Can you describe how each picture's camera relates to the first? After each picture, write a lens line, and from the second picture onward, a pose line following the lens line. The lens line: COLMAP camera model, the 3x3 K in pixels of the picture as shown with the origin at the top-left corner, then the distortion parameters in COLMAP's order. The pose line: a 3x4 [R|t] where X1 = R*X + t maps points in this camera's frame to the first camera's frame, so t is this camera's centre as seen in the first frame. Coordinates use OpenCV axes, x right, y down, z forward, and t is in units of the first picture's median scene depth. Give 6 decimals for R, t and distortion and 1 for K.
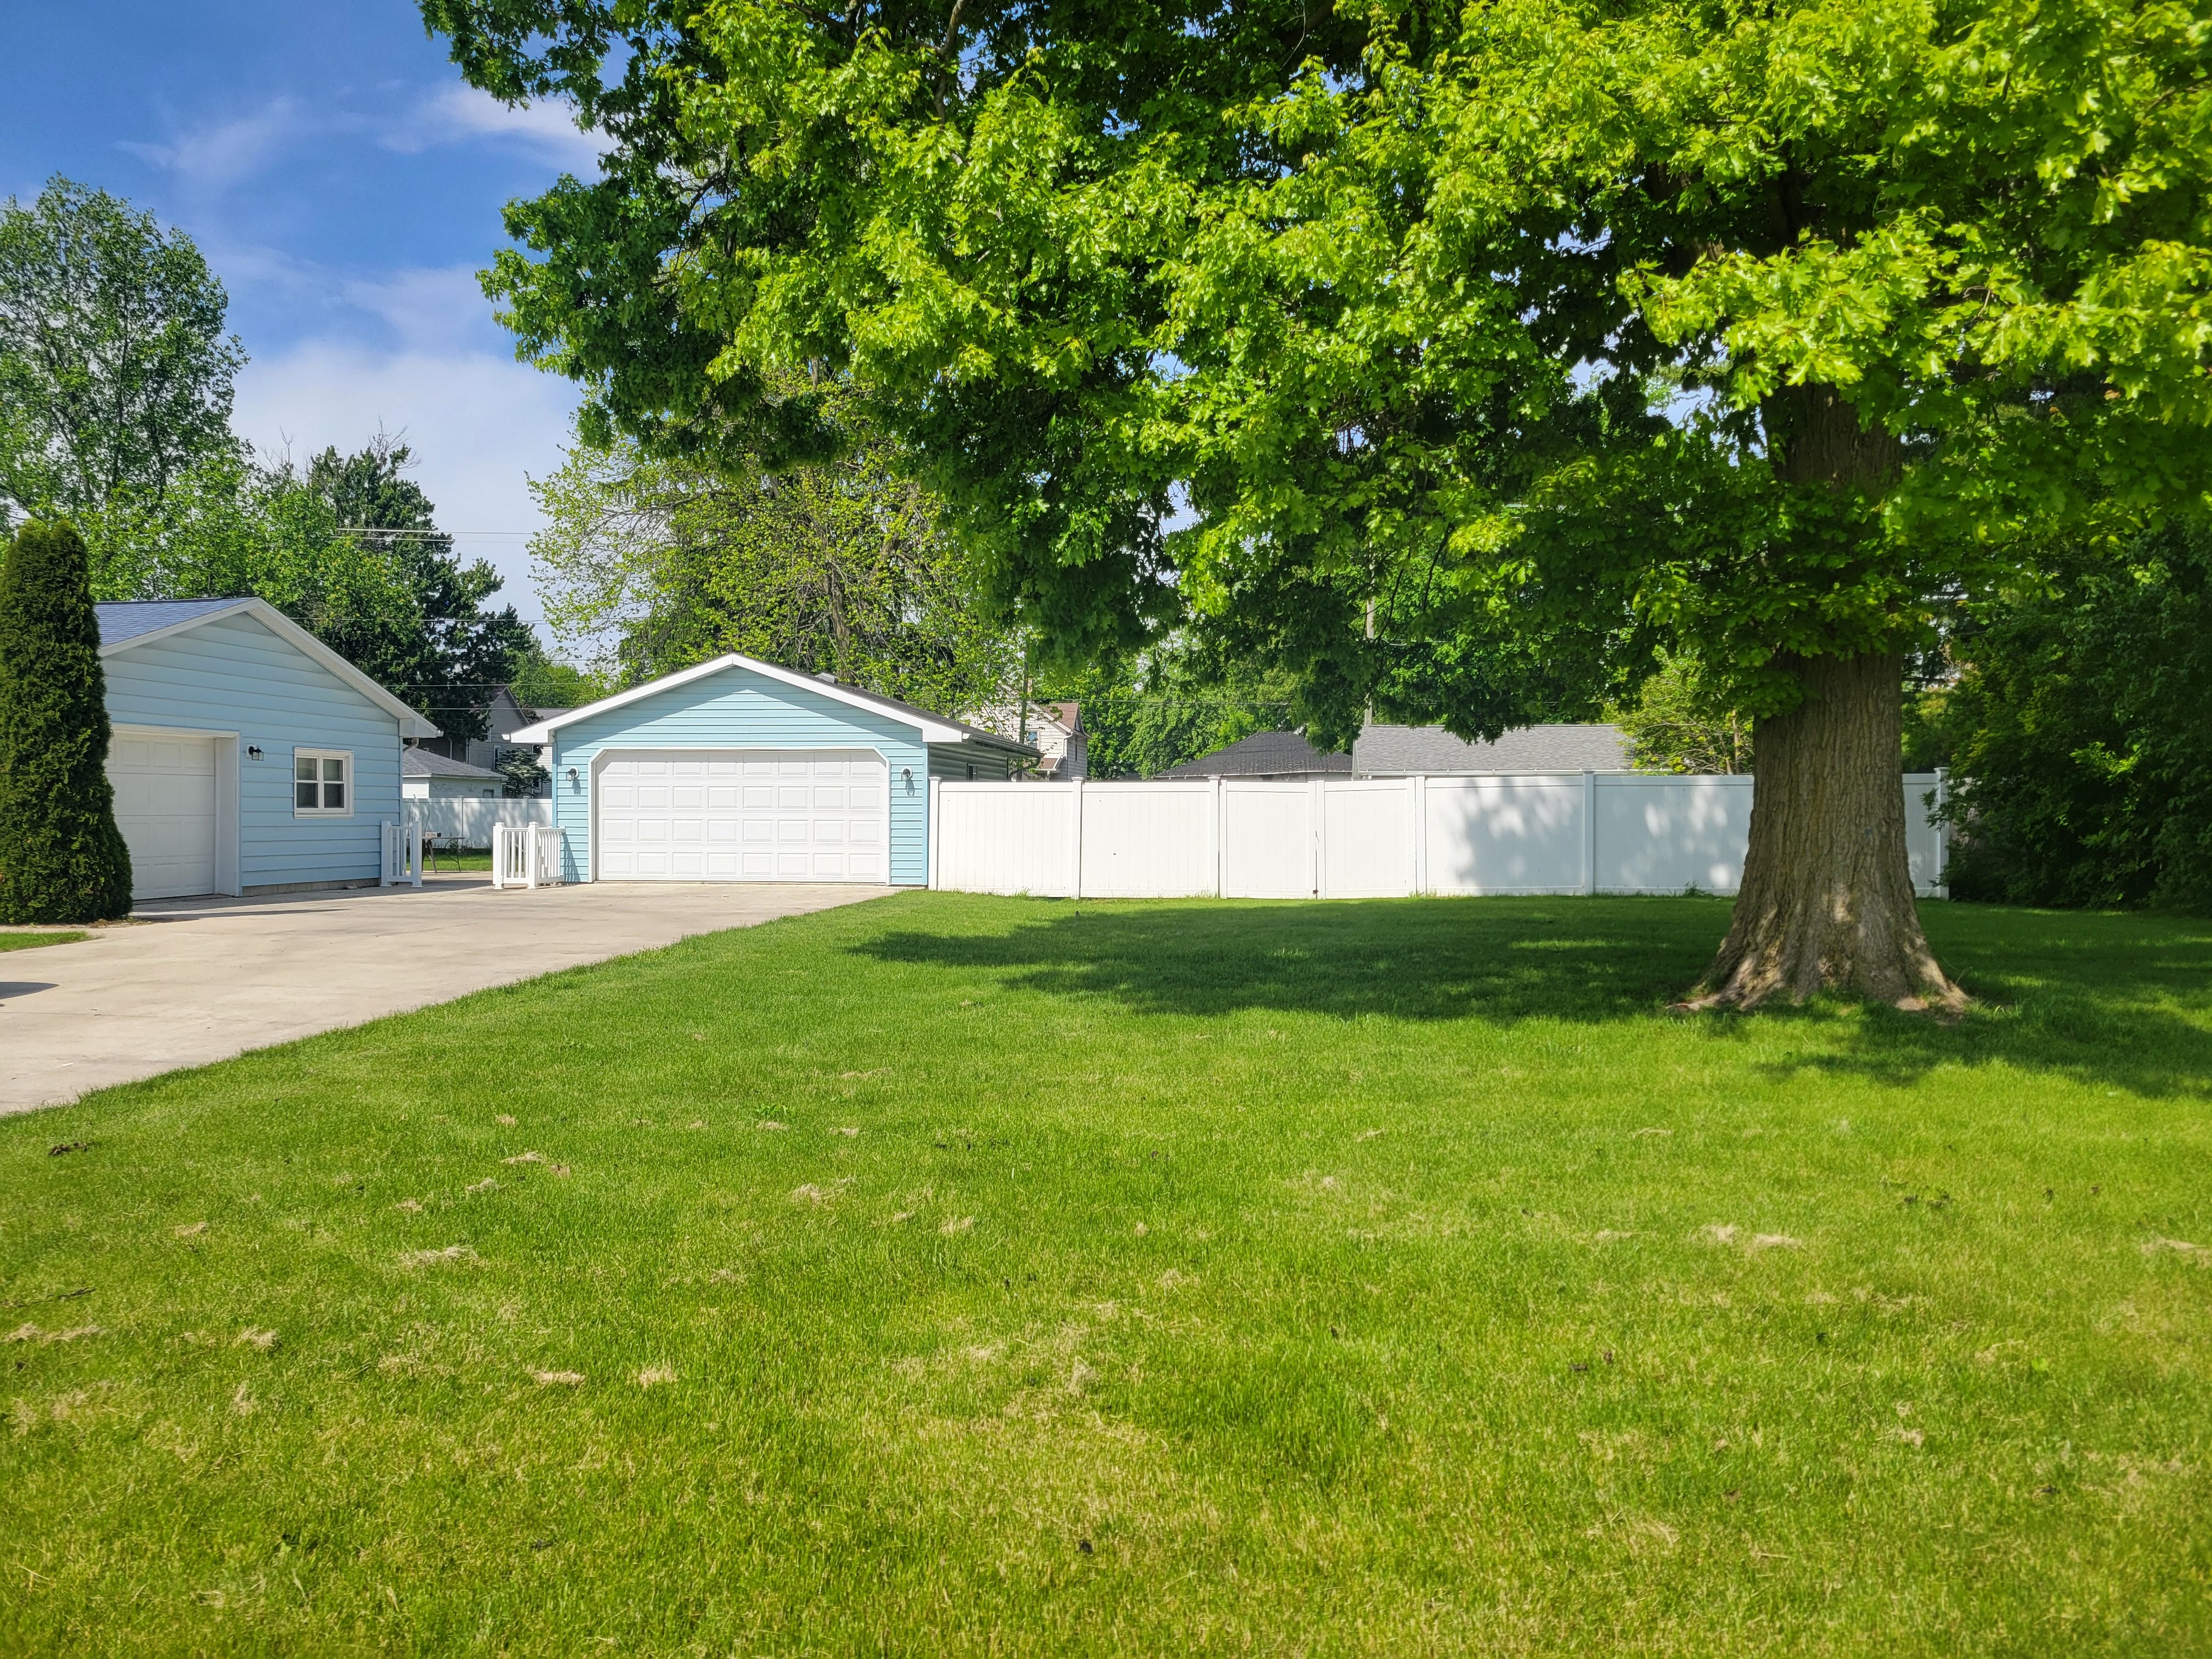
lens RADIAL K [[1678.6, 0, 1106.0], [0, 1678.6, 829.5], [0, 0, 1]] dist [0.052151, 0.002763]
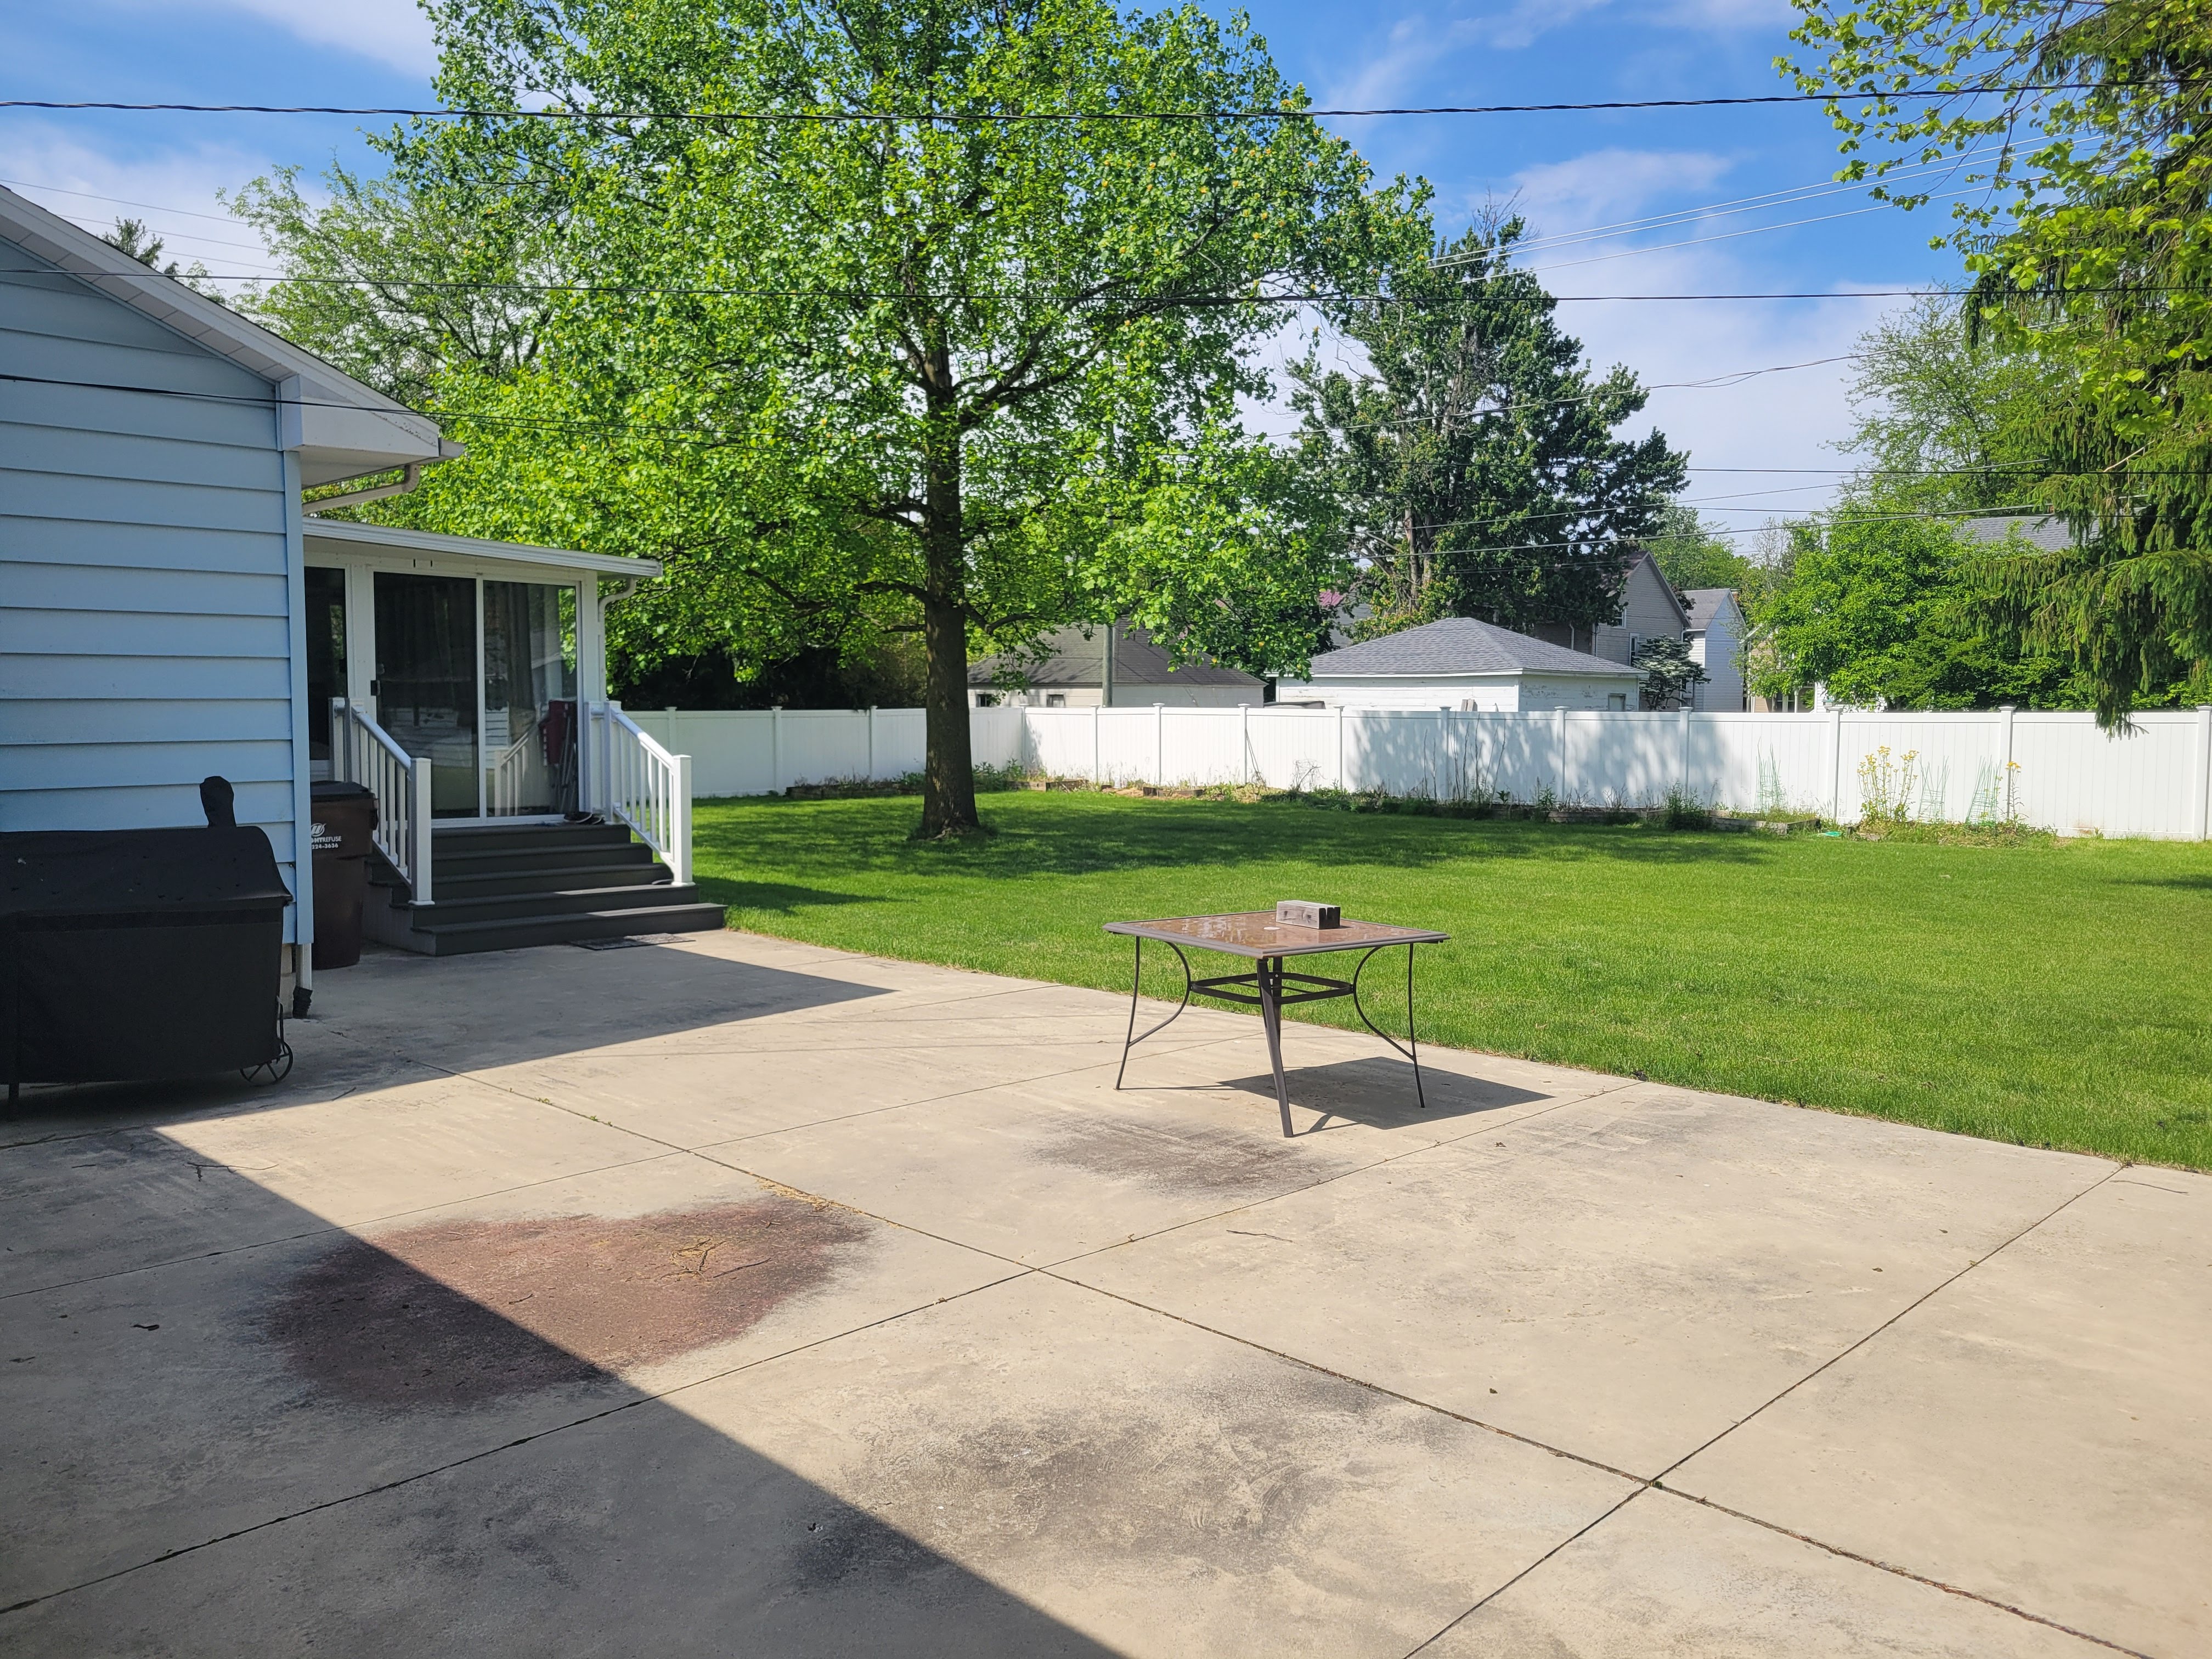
lens RADIAL K [[1678.6, 0, 1106.0], [0, 1678.6, 829.5], [0, 0, 1]] dist [0.052151, 0.002763]
pose [[0.796637, 0.030132, -0.603707, -0.109610], [0.004266, 0.998452, 0.055464, -0.007358], [0.604443, -0.046760, 0.795275, 0.307012]]
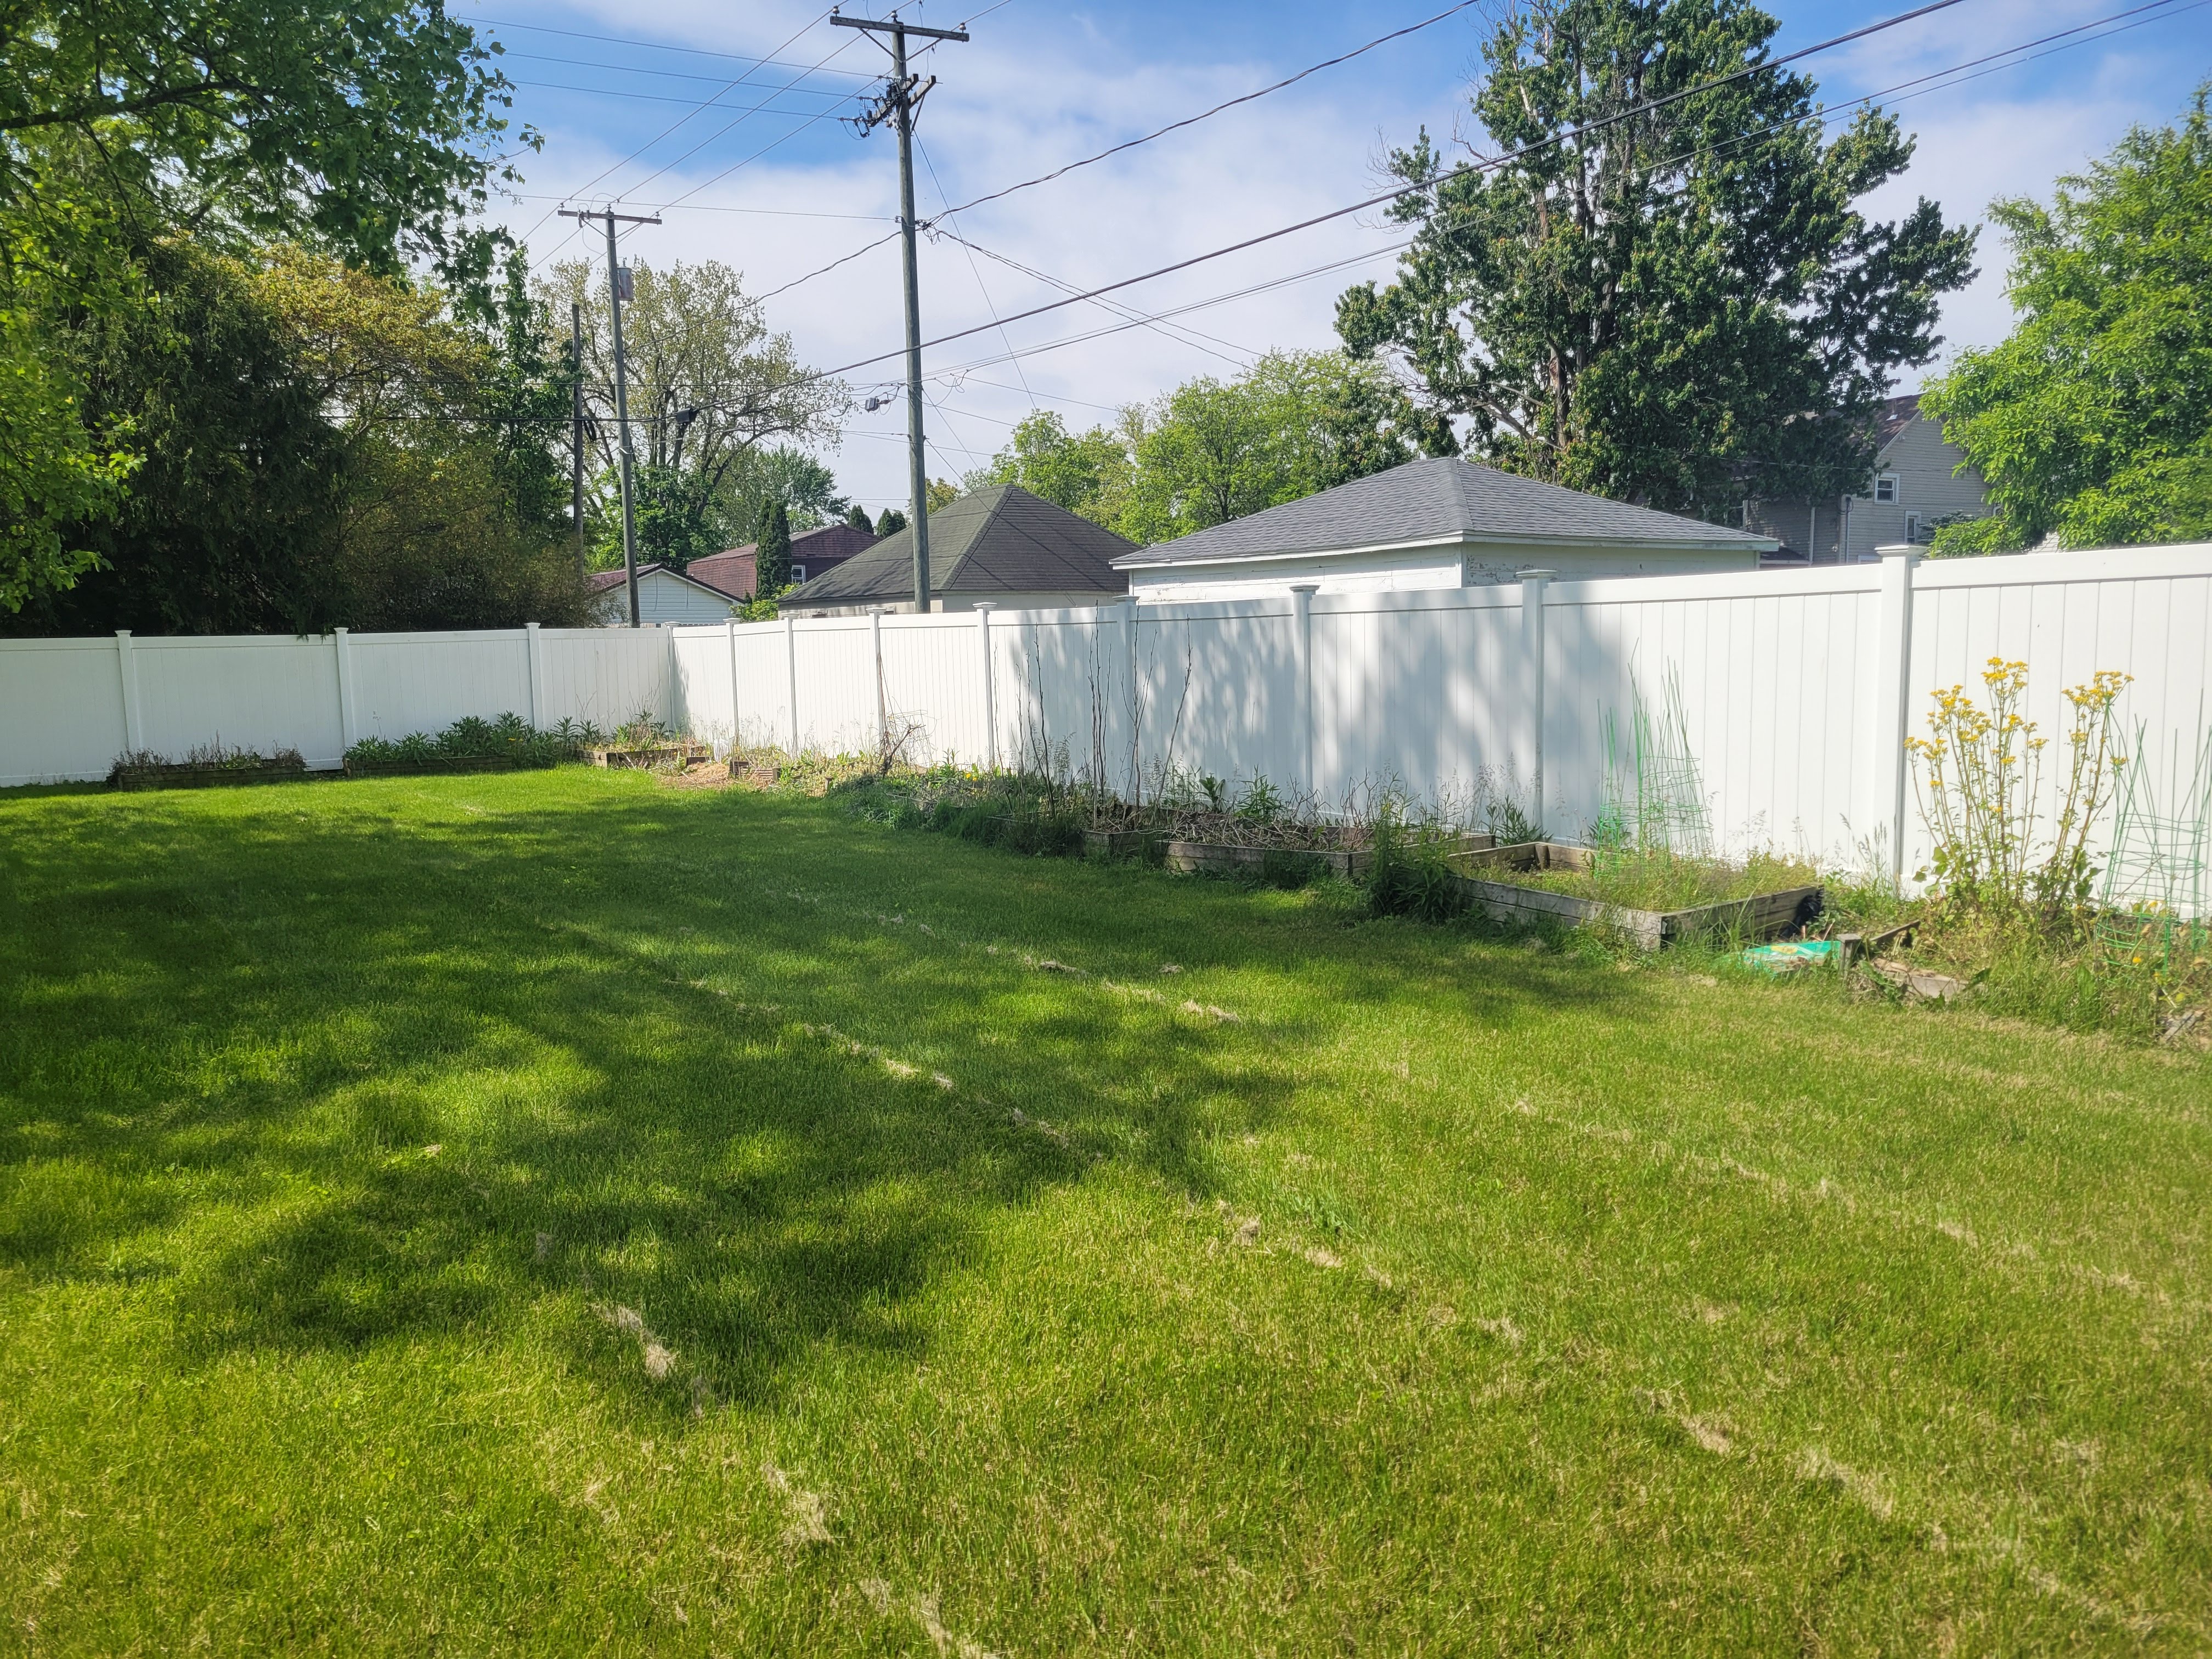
lens RADIAL K [[1688.8, 0, 1102.5], [0, 1688.8, 791.6], [0, 0, 1]] dist [0.053084, 0.002632]
pose [[0.658842, 0.035389, -0.751448, -0.142689], [0.022280, 0.997537, 0.066513, -0.005023], [0.751951, -0.060564, 0.656431, 0.517572]]
